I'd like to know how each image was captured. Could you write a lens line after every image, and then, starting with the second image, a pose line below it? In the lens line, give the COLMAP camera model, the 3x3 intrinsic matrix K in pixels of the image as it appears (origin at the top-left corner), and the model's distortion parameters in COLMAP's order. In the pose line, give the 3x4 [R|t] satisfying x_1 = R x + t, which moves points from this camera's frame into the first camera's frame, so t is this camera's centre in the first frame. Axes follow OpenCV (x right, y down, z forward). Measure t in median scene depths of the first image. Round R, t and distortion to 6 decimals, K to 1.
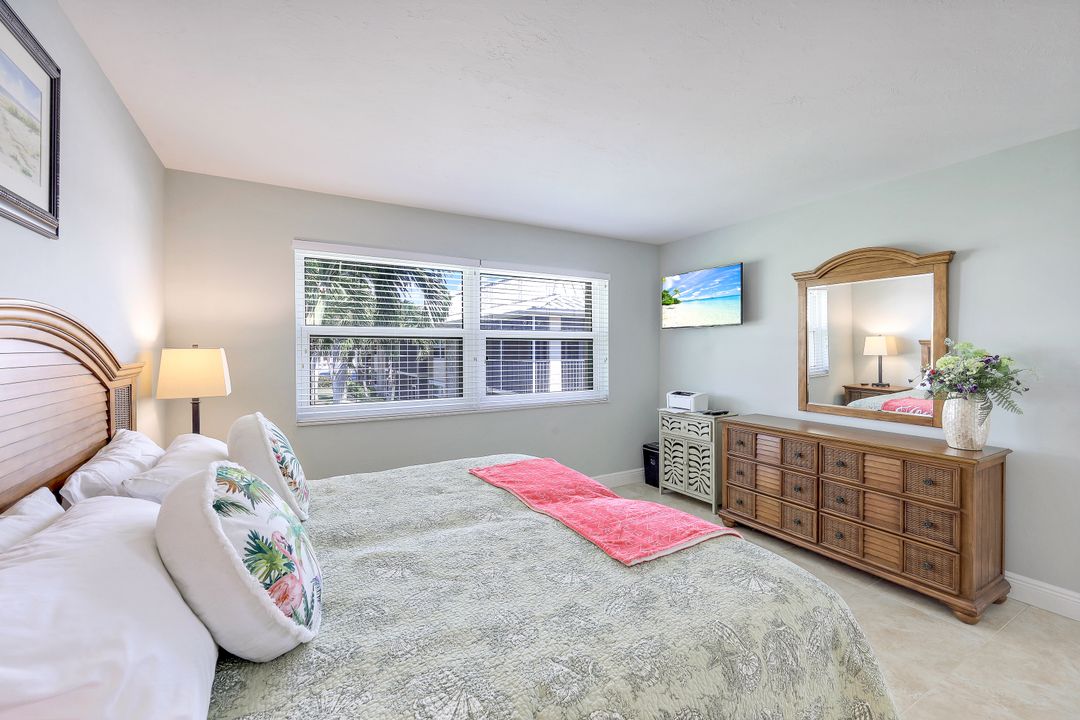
lens RADIAL K [[441.7, 0, 539.4], [0, 441.7, 353.8], [0, 0, 1]] dist [0.002303, 0.000232]
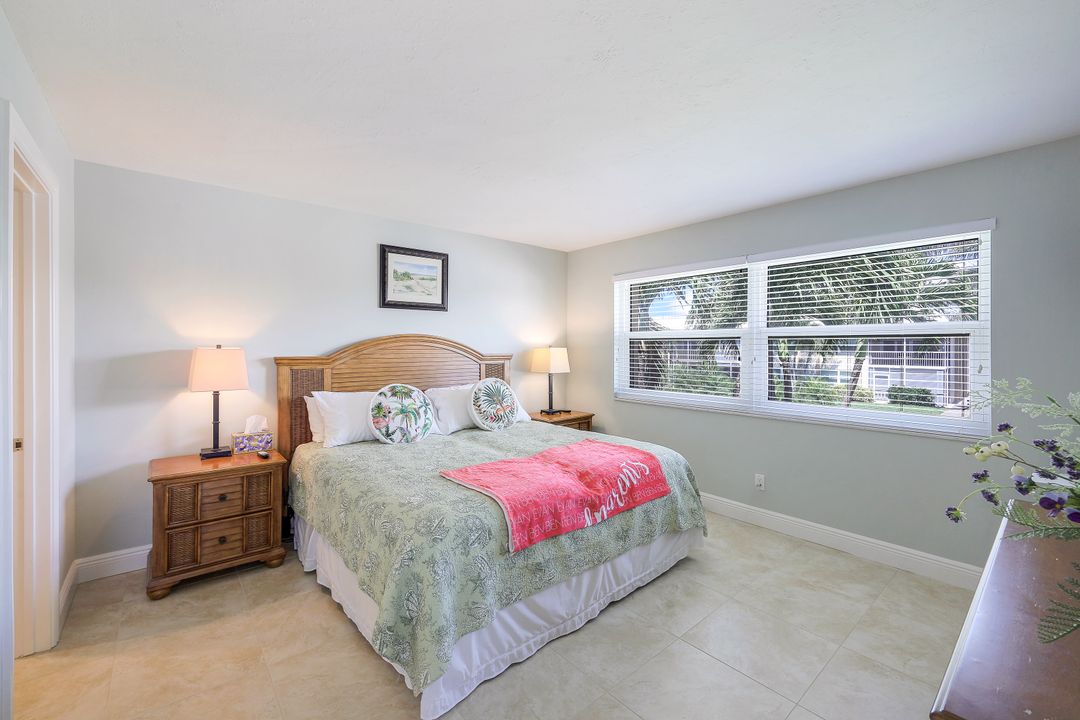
lens RADIAL K [[441.7, 0, 539.4], [0, 441.7, 353.8], [0, 0, 1]] dist [0.002303, 0.000232]
pose [[0.178687, 0.012954, -0.983821, 0.796505], [-0.015866, 0.999821, 0.010283, -0.004010], [0.983778, 0.013772, 0.178860, 0.436506]]
